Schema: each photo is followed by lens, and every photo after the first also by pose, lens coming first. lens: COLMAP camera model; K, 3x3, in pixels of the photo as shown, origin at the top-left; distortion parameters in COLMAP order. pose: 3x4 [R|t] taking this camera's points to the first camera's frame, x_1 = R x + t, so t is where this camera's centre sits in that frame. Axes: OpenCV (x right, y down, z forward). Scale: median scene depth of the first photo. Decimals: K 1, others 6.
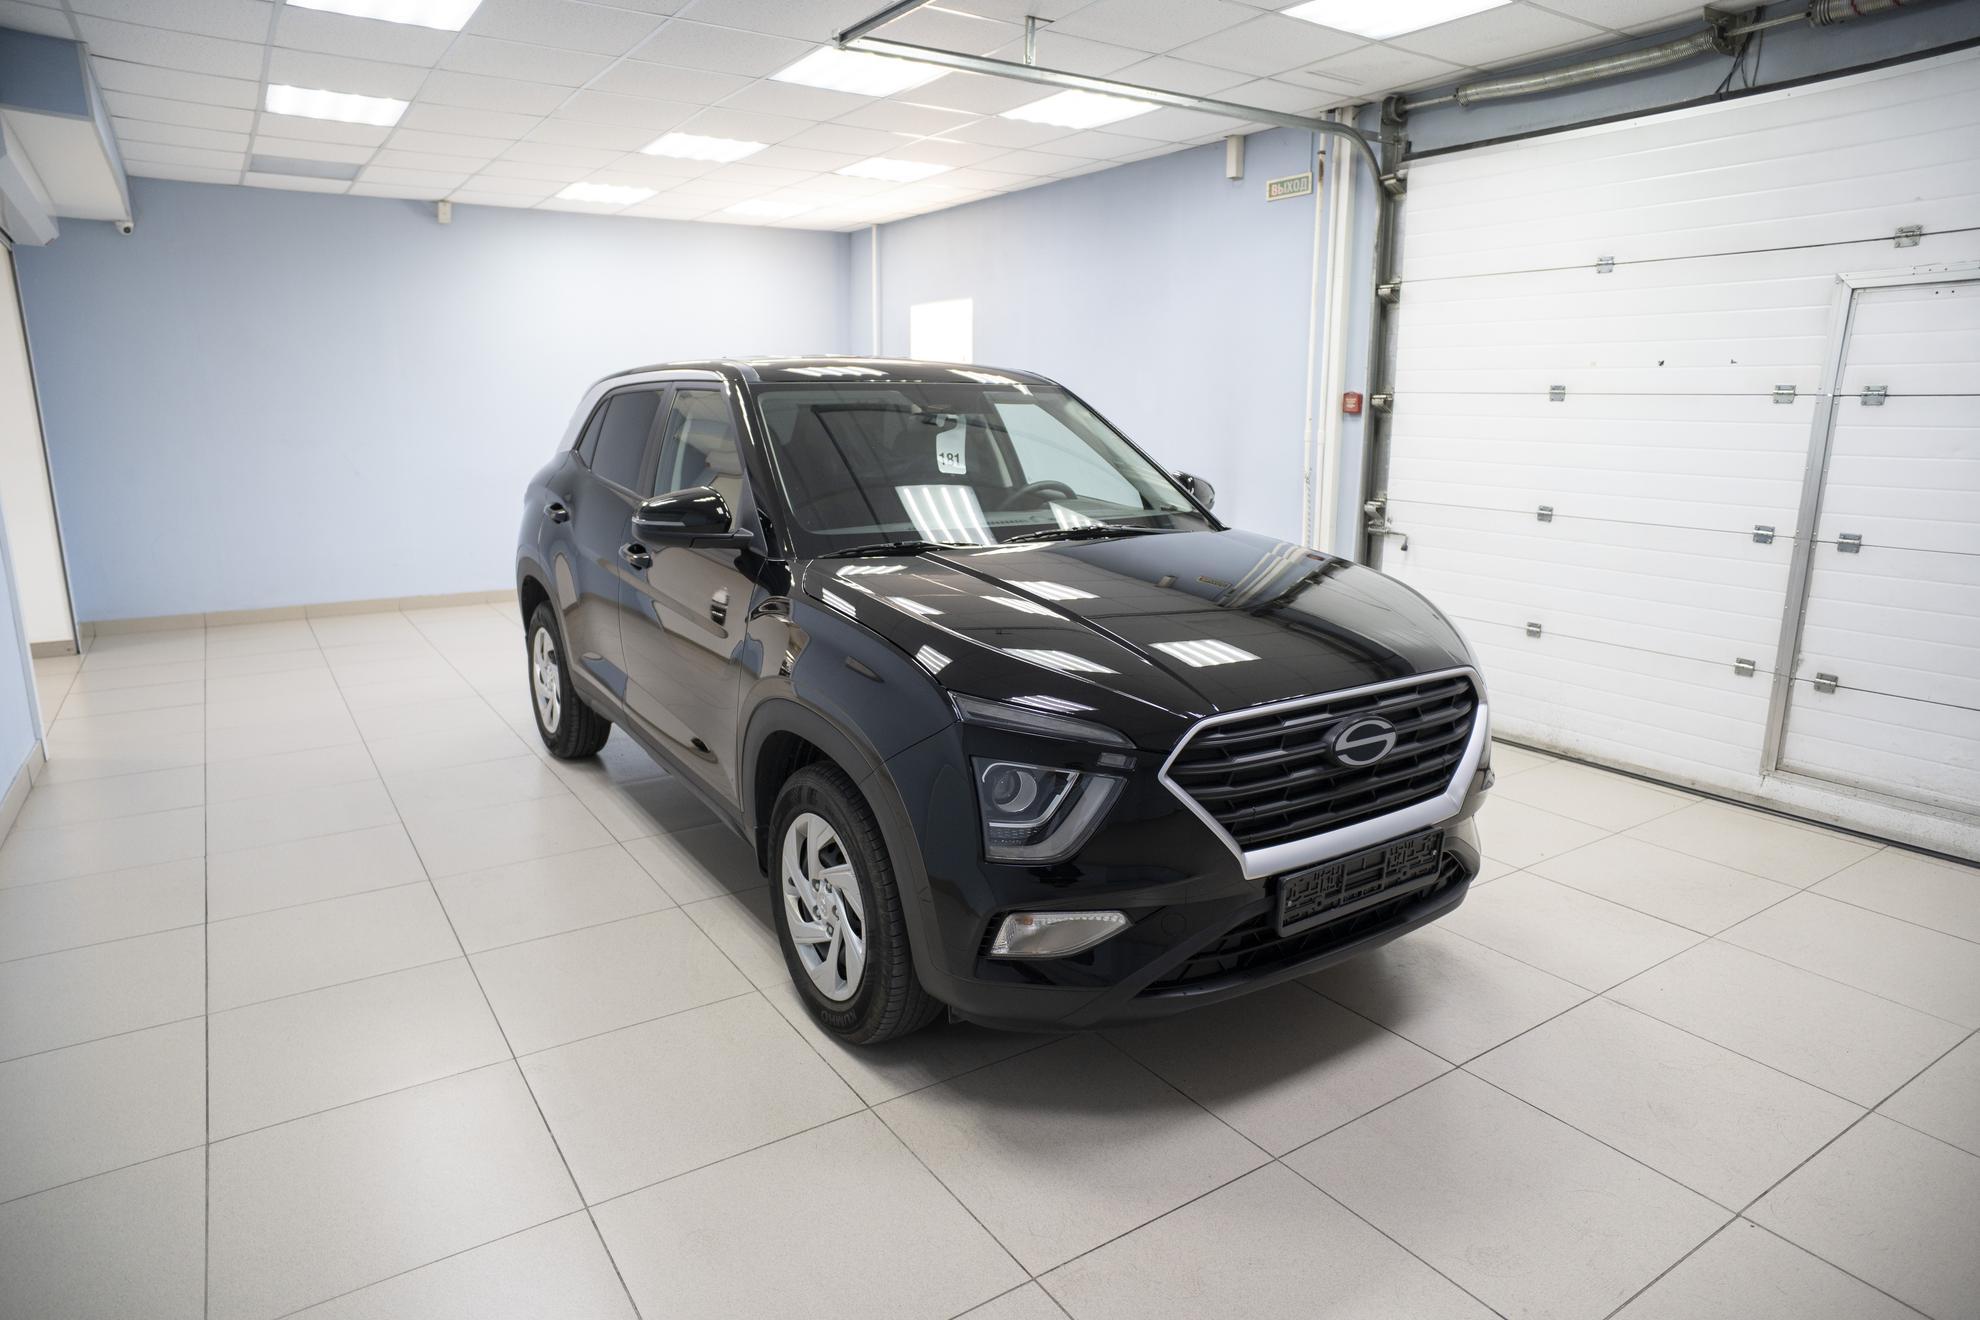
lens RADIAL K [[1180.4, 0, 992.9], [0, 1180.4, 658.9], [0, 0, 1]] dist [-0.061518, 0.045061]
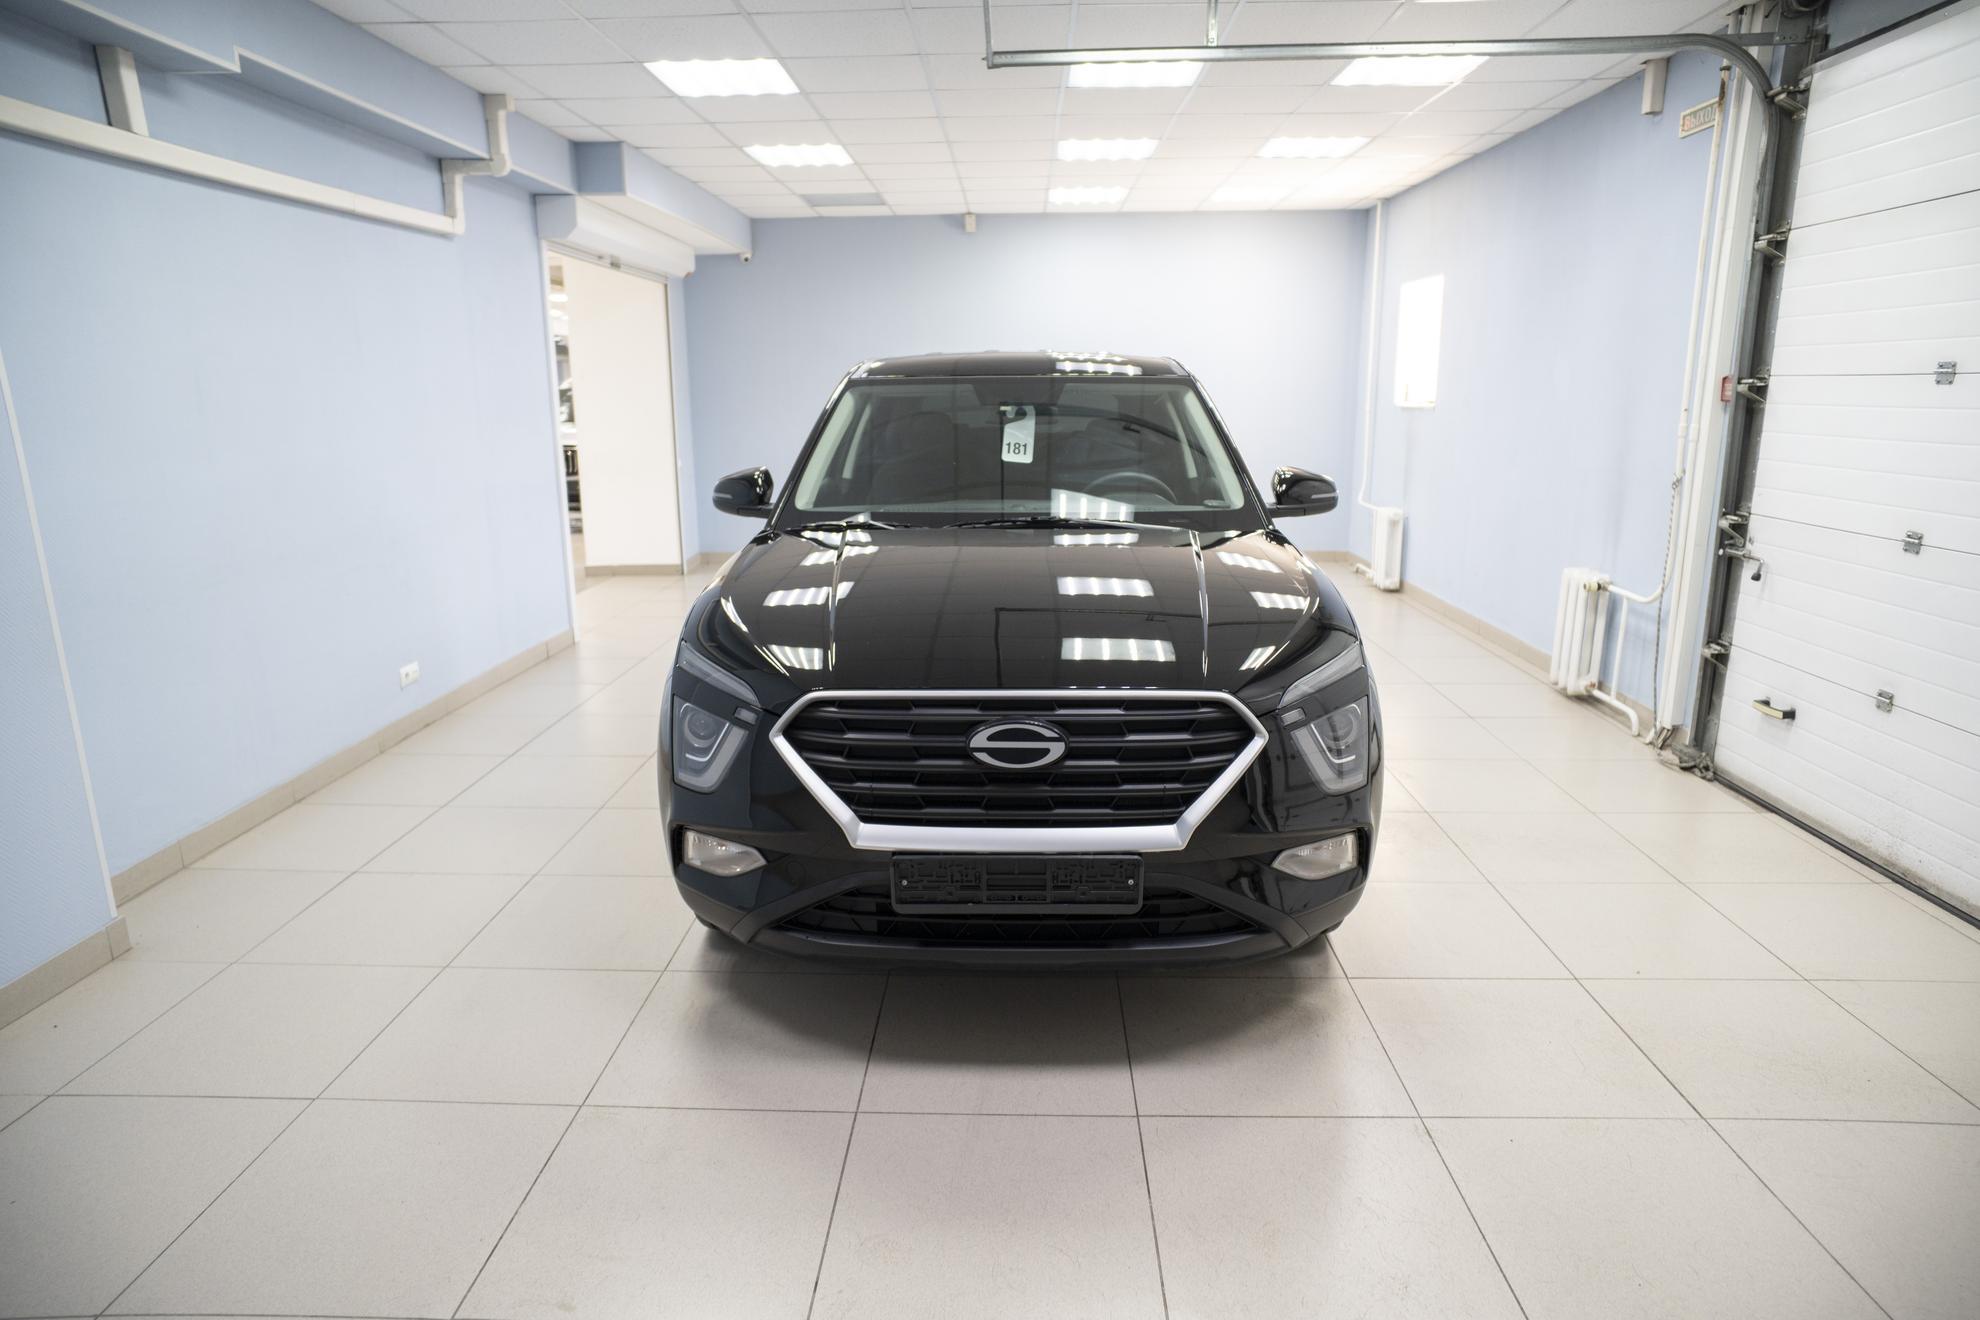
lens RADIAL K [[1180.4, 0, 995.2], [0, 1180.4, 681.2], [0, 0, 1]] dist [-0.061518, 0.045061]
pose [[0.812973, 0.133496, -0.566793, 0.426230], [-0.114094, 0.991018, 0.069763, -0.024524], [0.571015, 0.007952, 0.820901, 0.089067]]
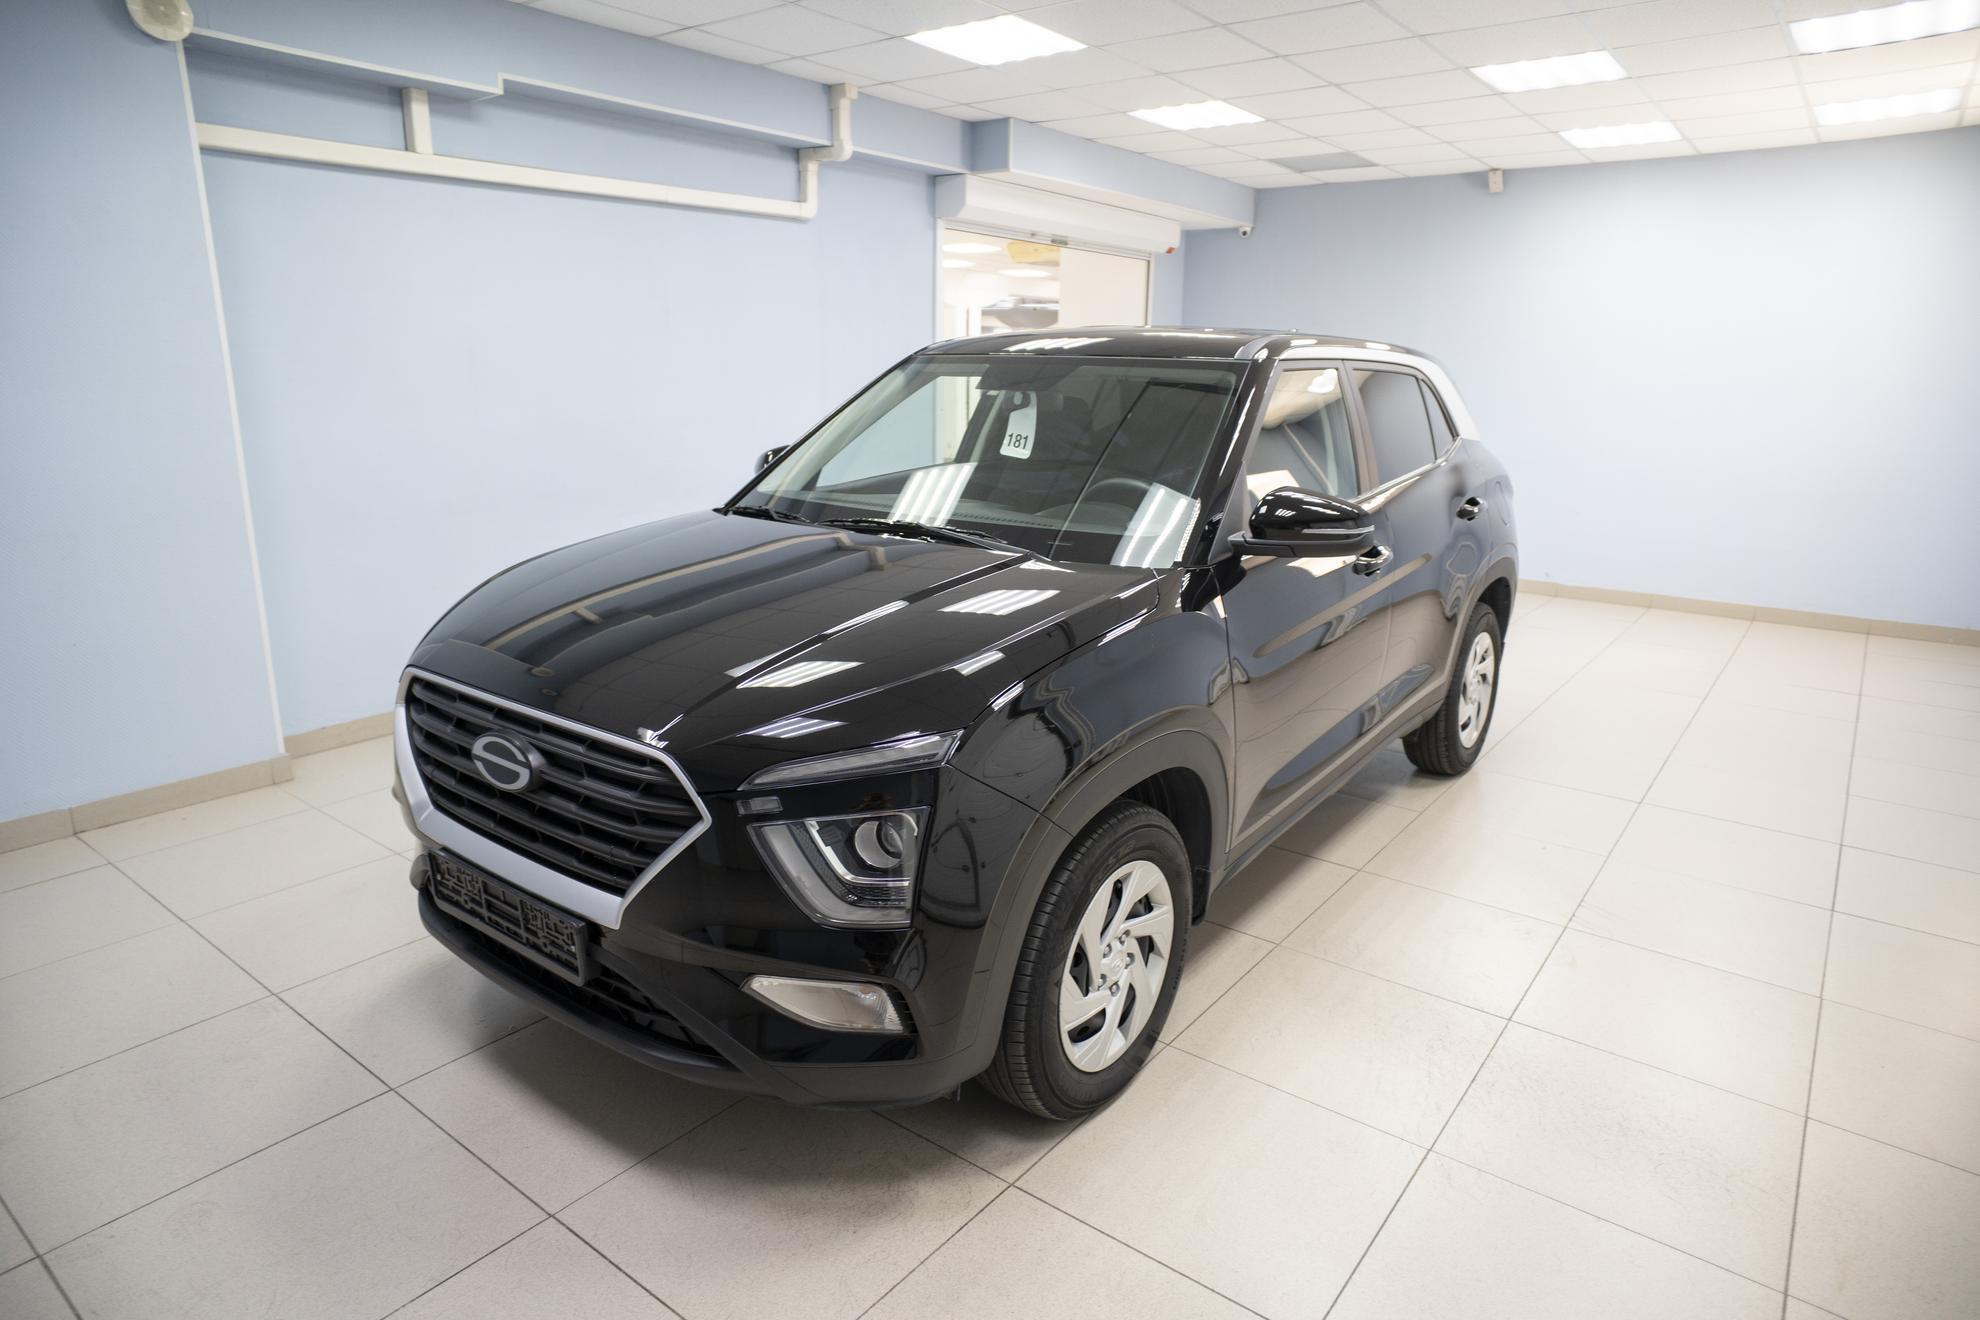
lens RADIAL K [[1180.4, 0, 990.2], [0, 1180.4, 674.4], [0, 0, 1]] dist [-0.061518, 0.045061]
pose [[0.310875, 0.244181, -0.918549, 0.611236], [-0.215926, 0.959309, 0.181939, -0.116160], [0.925598, 0.141778, 0.350951, 0.509815]]
